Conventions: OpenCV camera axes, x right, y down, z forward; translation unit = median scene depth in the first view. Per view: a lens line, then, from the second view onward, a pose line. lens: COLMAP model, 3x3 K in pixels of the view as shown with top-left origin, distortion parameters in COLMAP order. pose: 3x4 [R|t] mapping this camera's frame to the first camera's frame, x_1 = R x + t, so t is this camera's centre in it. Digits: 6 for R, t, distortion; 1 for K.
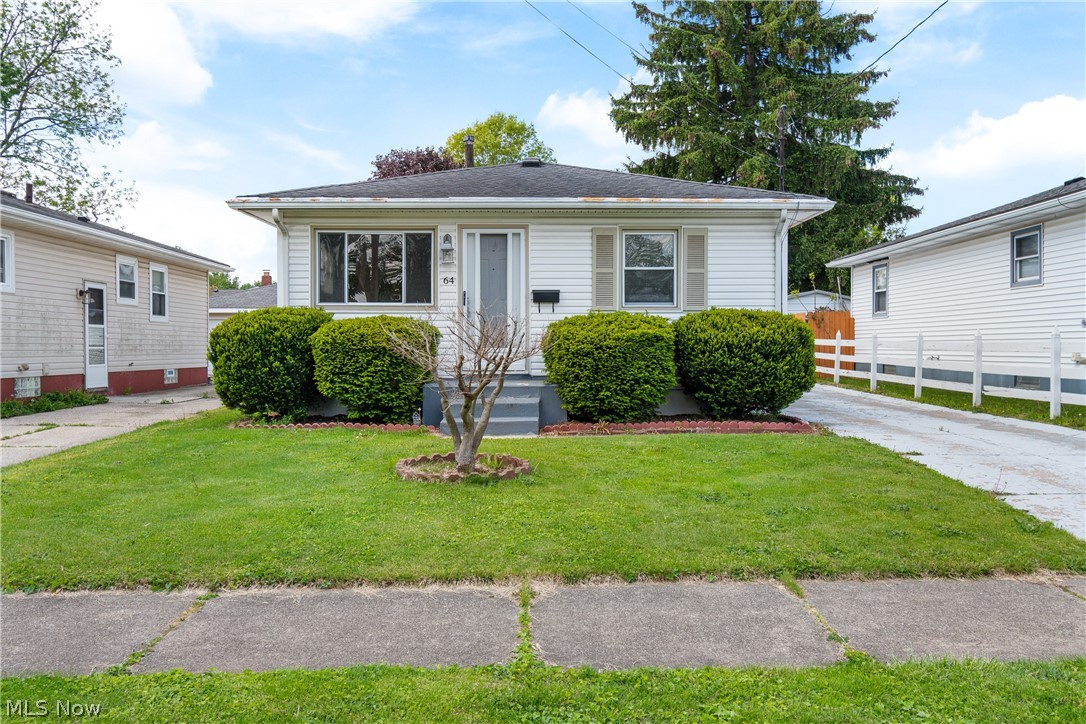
lens RADIAL K [[898.7, 0, 543.0], [0, 898.7, 362.0], [0, 0, 1]] dist [0.004960, 0.003660]
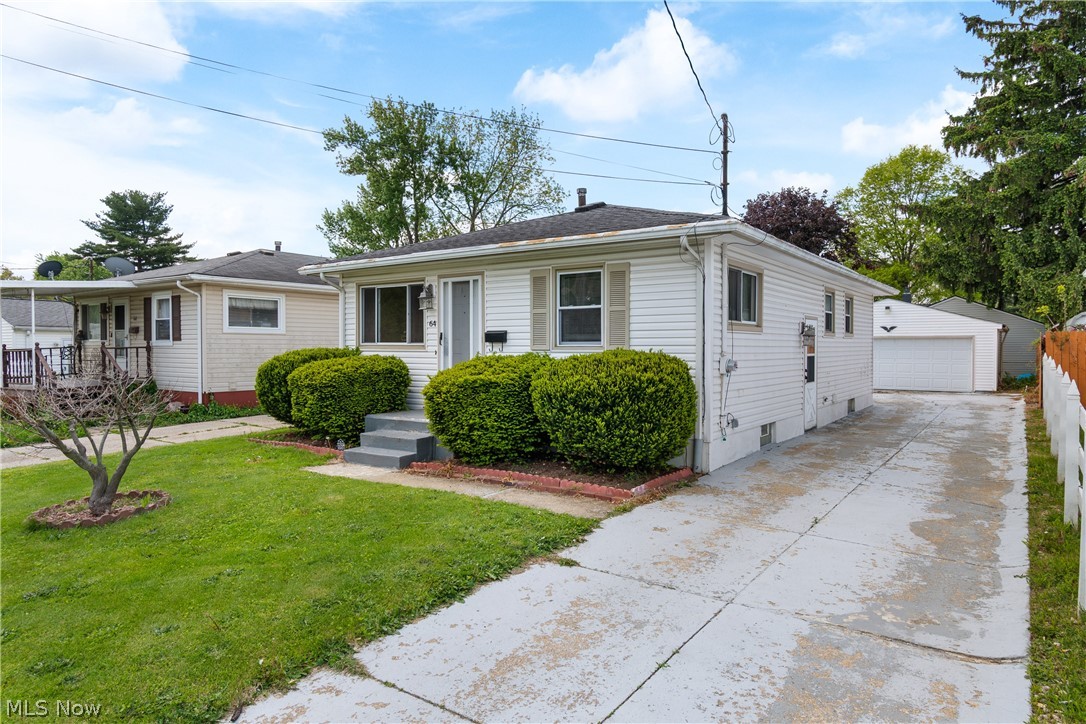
lens RADIAL K [[663.3, 0, 543.0], [0, 663.3, 362.0], [0, 0, 1]] dist [-0.001017, -0.000048]
pose [[0.805974, 0.014592, -0.591771, 0.652142], [-0.011301, 0.999893, 0.009263, -0.063436], [0.591843, -0.000778, 0.806053, 0.490243]]
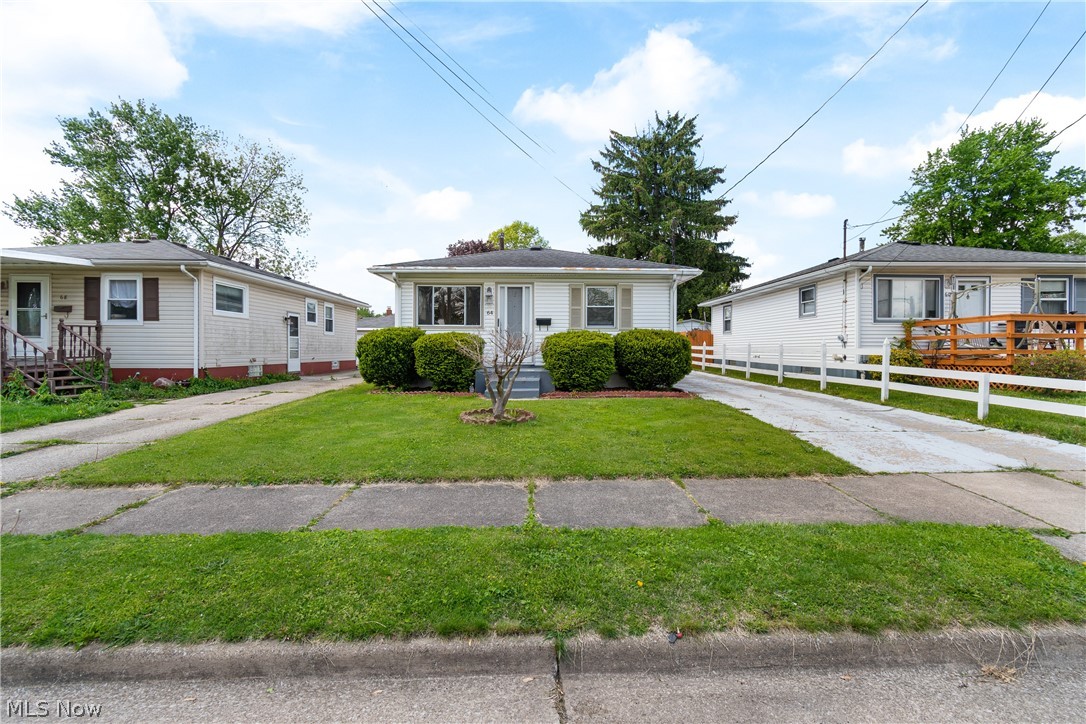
lens RADIAL K [[490.4, 0, 543.0], [0, 490.4, 362.0], [0, 0, 1]] dist [0.001829, 0.000238]
pose [[0.999992, 0.003614, 0.001717, 0.000892], [-0.003627, 0.999962, 0.007986, 0.000049], [-0.001688, -0.007992, 0.999967, 0.014680]]
